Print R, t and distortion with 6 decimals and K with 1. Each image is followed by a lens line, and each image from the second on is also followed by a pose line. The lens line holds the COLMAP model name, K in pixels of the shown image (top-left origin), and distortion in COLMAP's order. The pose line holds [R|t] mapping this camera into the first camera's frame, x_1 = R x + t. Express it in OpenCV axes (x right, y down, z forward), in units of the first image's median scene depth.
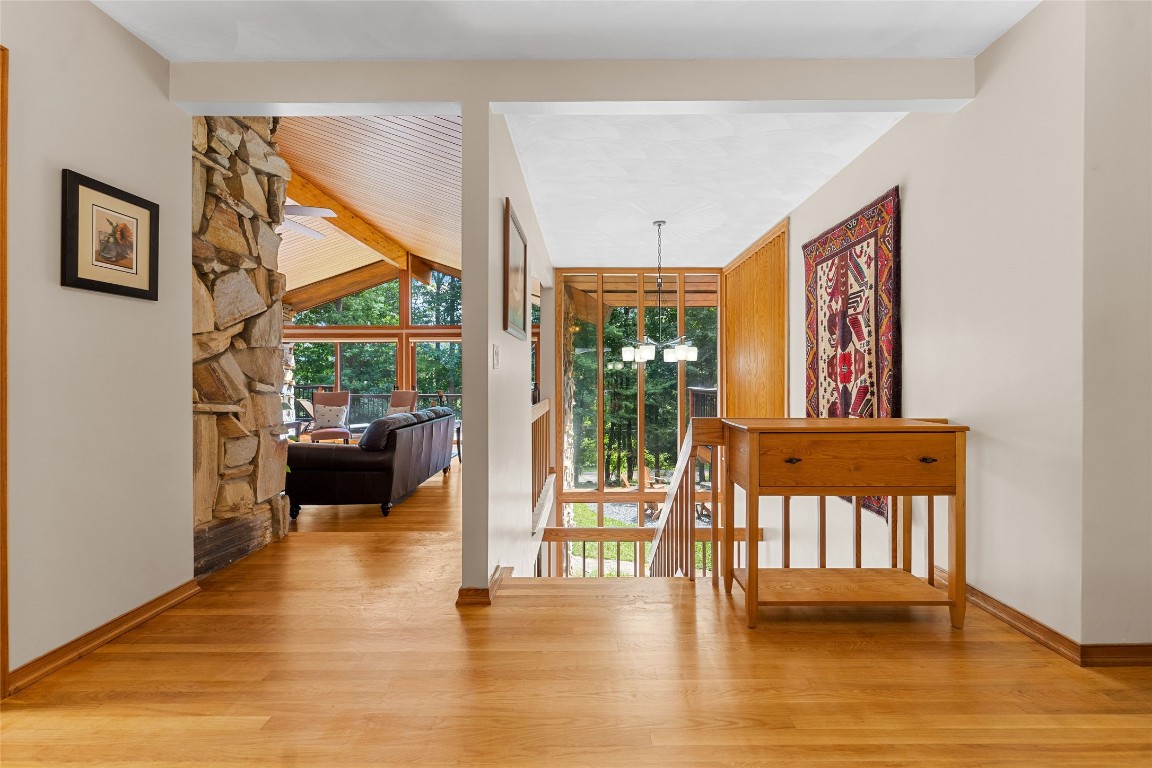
lens RADIAL K [[467.1, 0, 587.6], [0, 467.1, 378.3], [0, 0, 1]] dist [-0.000465, -0.000207]
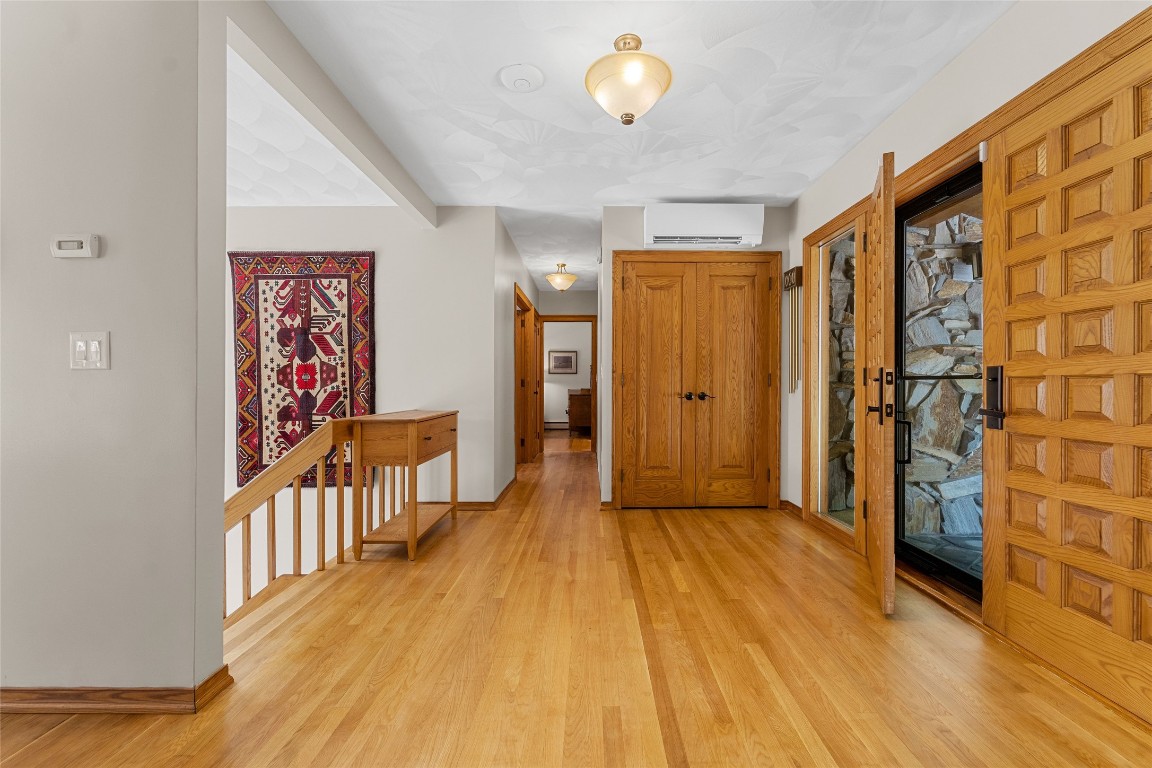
lens RADIAL K [[472.6, 0, 586.3], [0, 472.6, 389.4], [0, 0, 1]] dist [-0.000368, -0.000107]
pose [[-0.005646, -0.002730, 0.999980, -0.692585], [-0.000451, 0.999996, 0.002727, 0.007642], [-0.999984, -0.000436, -0.005648, 0.307287]]
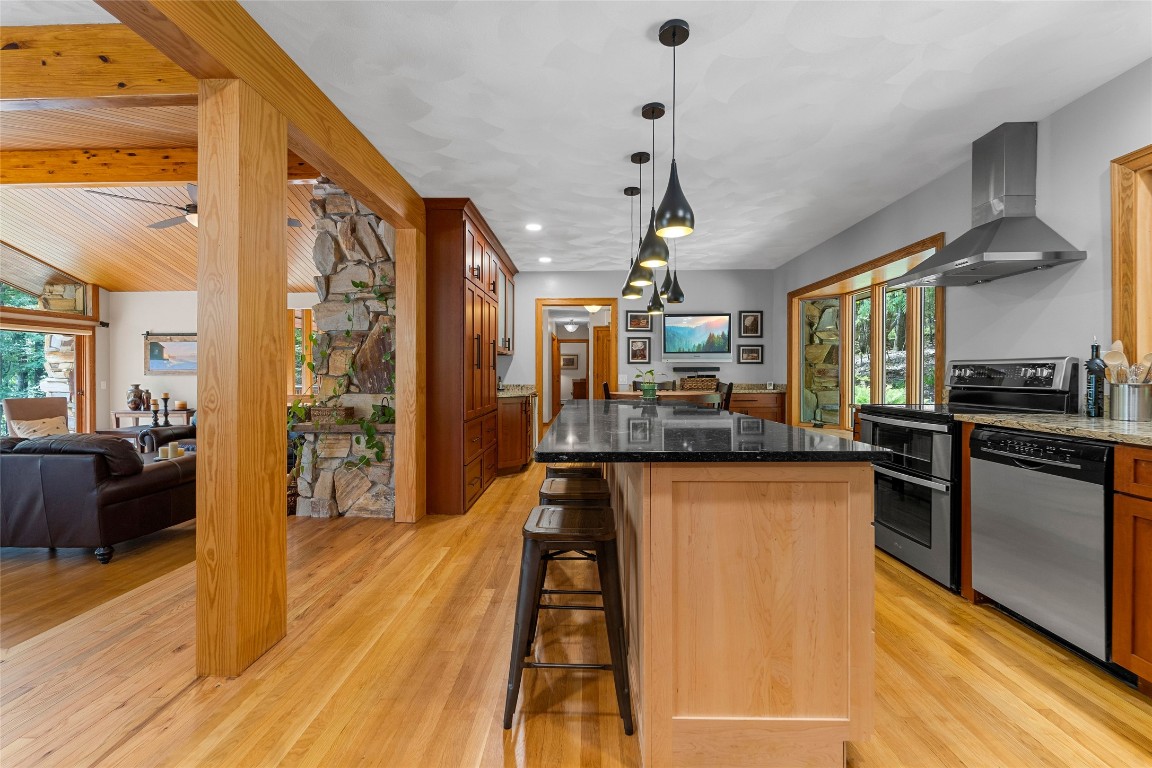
lens RADIAL K [[480.6, 0, 572.8], [0, 480.6, 381.8], [0, 0, 1]] dist [-0.000361, -0.000127]
pose [[0.017918, -0.010615, 0.999783, -2.805870], [0.001612, 0.999943, 0.010588, -0.010332], [-0.999838, 0.001422, 0.017934, 0.313634]]
